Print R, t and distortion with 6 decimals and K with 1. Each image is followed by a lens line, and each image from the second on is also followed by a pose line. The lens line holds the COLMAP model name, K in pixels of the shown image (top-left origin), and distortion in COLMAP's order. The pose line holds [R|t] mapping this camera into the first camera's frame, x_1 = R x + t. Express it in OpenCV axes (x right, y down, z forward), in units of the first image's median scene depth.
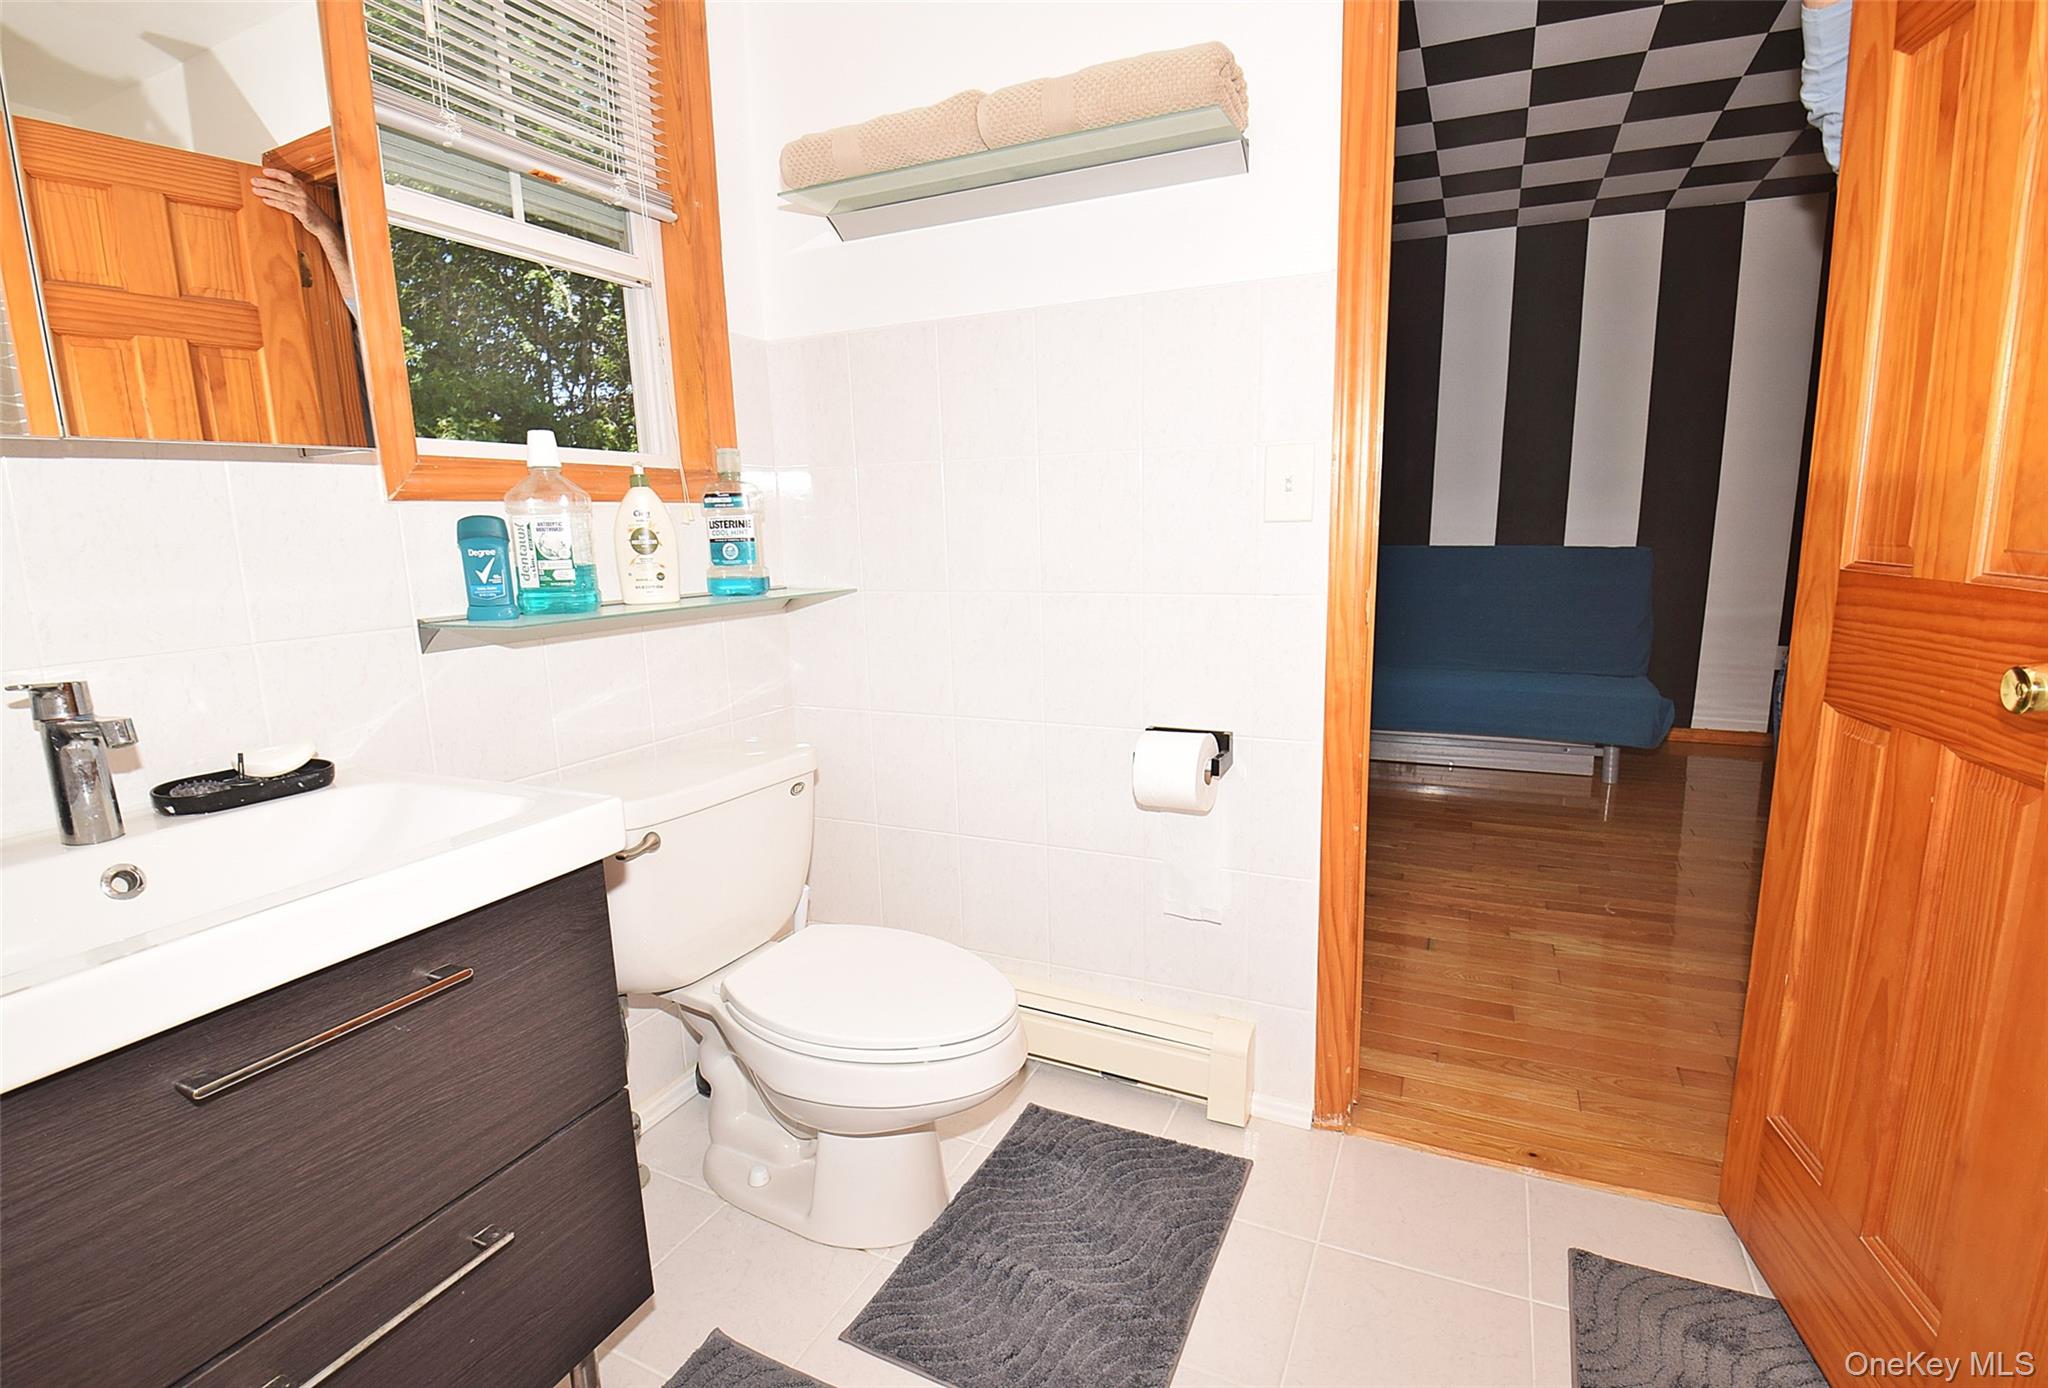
lens RADIAL K [[966.8, 0, 1048.9], [0, 966.8, 701.1], [0, 0, 1]] dist [0.001918, -0.022246]
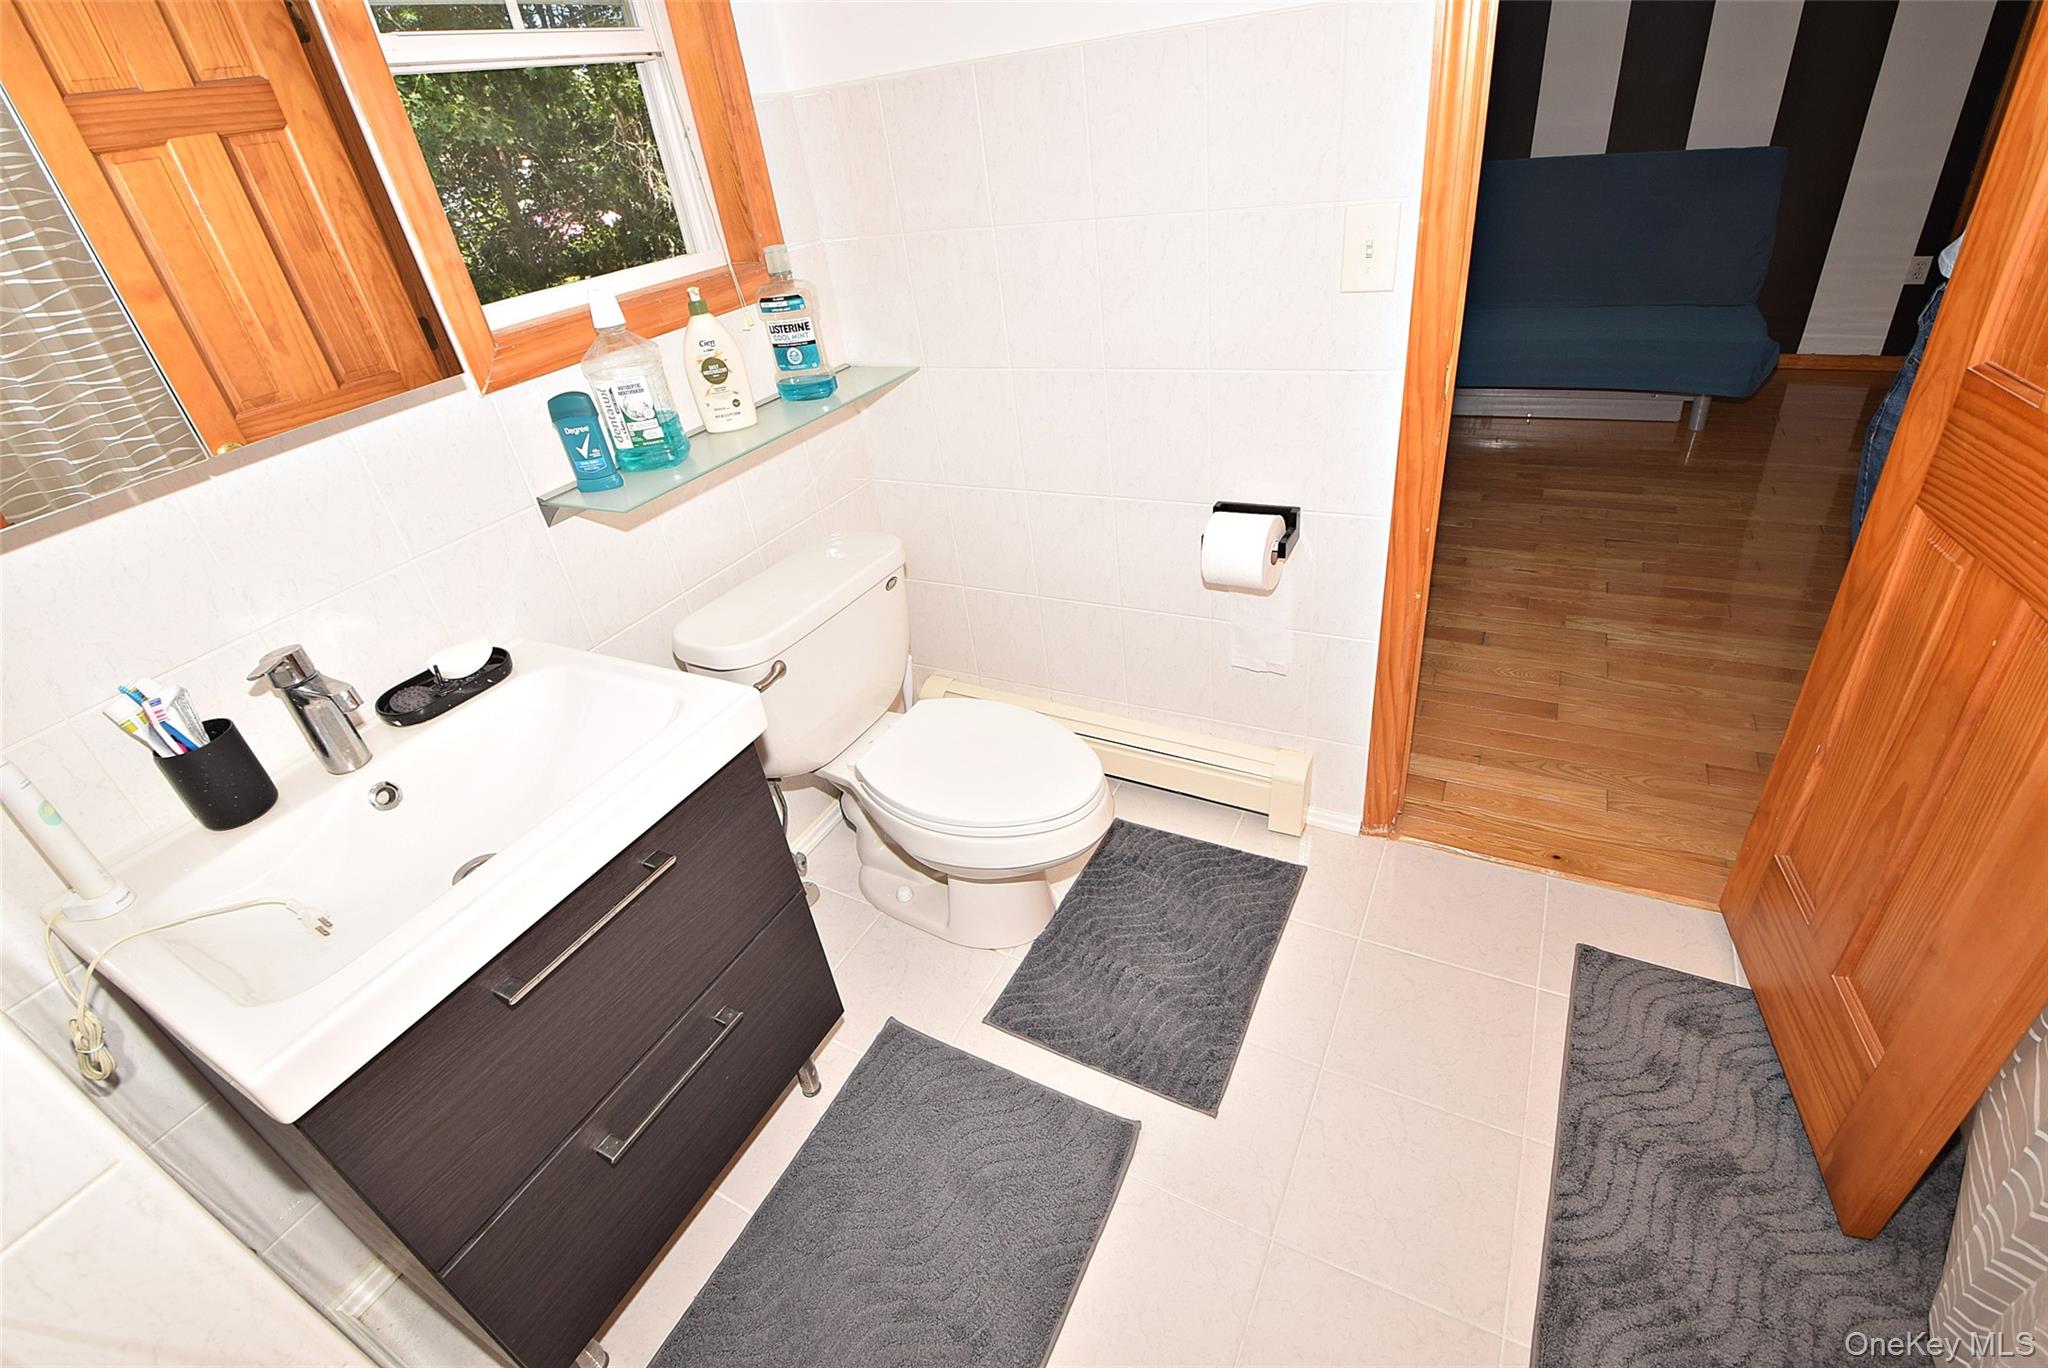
lens RADIAL K [[920.3, 0, 1024.0], [0, 920.3, 684.0], [0, 0, 1]] dist [0.000403, -0.021789]
pose [[0.993292, -0.044050, -0.106917, -0.004445], [0.080240, 0.928334, 0.362984, -0.179360], [0.083265, -0.369128, 0.925641, 0.004824]]
